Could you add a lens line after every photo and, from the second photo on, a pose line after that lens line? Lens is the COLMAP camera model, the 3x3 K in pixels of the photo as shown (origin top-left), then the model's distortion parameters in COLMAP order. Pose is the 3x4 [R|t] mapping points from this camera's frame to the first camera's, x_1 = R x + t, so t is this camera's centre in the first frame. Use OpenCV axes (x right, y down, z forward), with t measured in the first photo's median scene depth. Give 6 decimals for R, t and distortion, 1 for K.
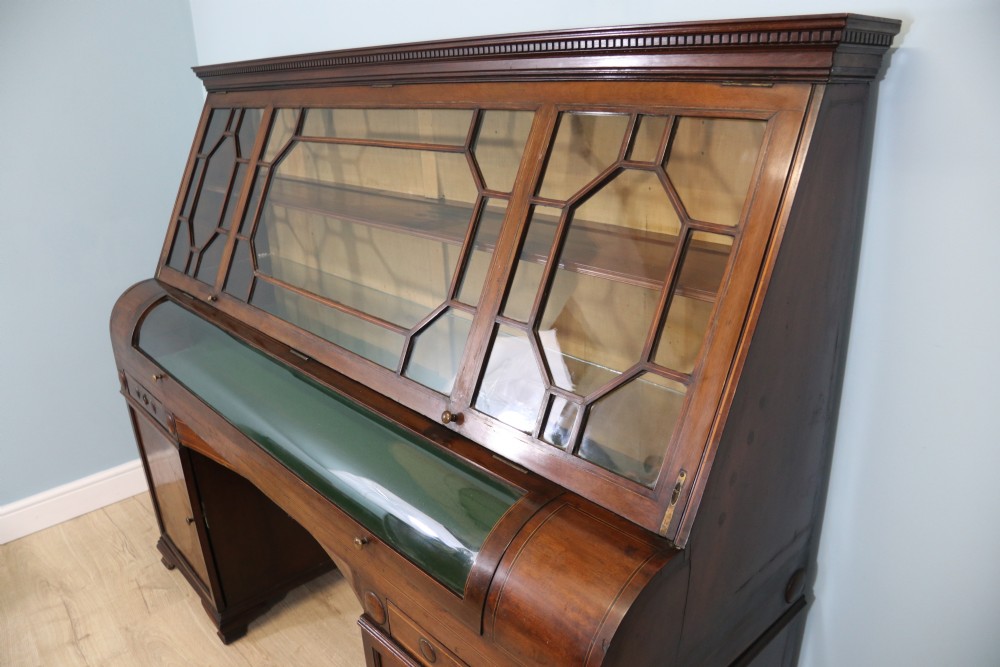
lens RADIAL K [[748.5, 0, 488.4], [0, 748.5, 343.2], [0, 0, 1]] dist [-0.119757, 0.055135]
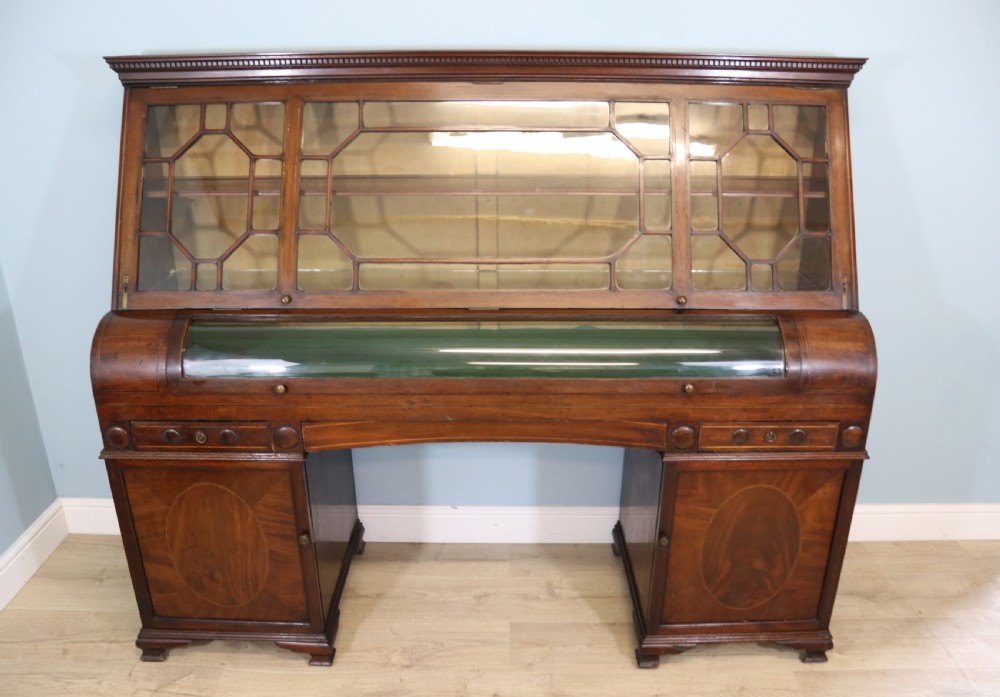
lens RADIAL K [[815.3, 0, 513.9], [0, 815.3, 357.5], [0, 0, 1]] dist [-0.141847, 0.080180]
pose [[0.655420, -0.231207, 0.719005, -1.040780], [0.236653, 0.966919, 0.095203, -0.019537], [-0.717231, 0.107757, 0.688454, 0.085167]]
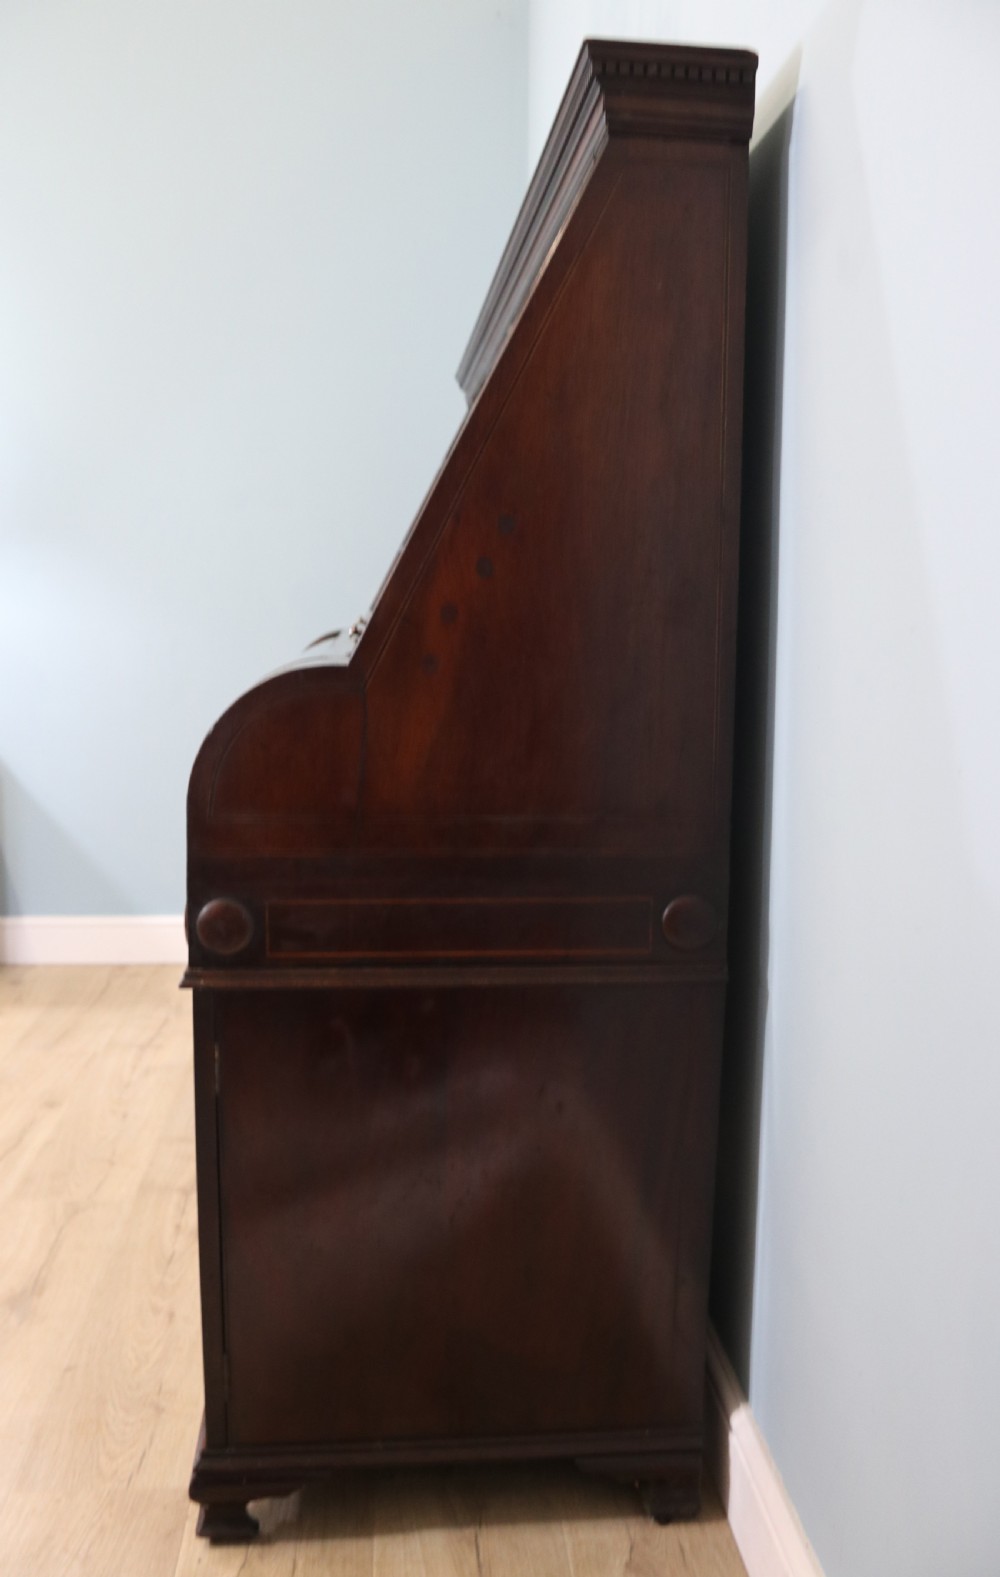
lens RADIAL K [[1325.7, 0, 455.7], [0, 1325.7, 796.6], [0, 0, 1]] dist [-0.082013, 0.027617]
pose [[0.787800, 0.134737, -0.601013, 0.656368], [-0.256060, 0.959105, -0.120625, 0.293245], [0.560182, 0.248924, 0.790084, -0.038592]]
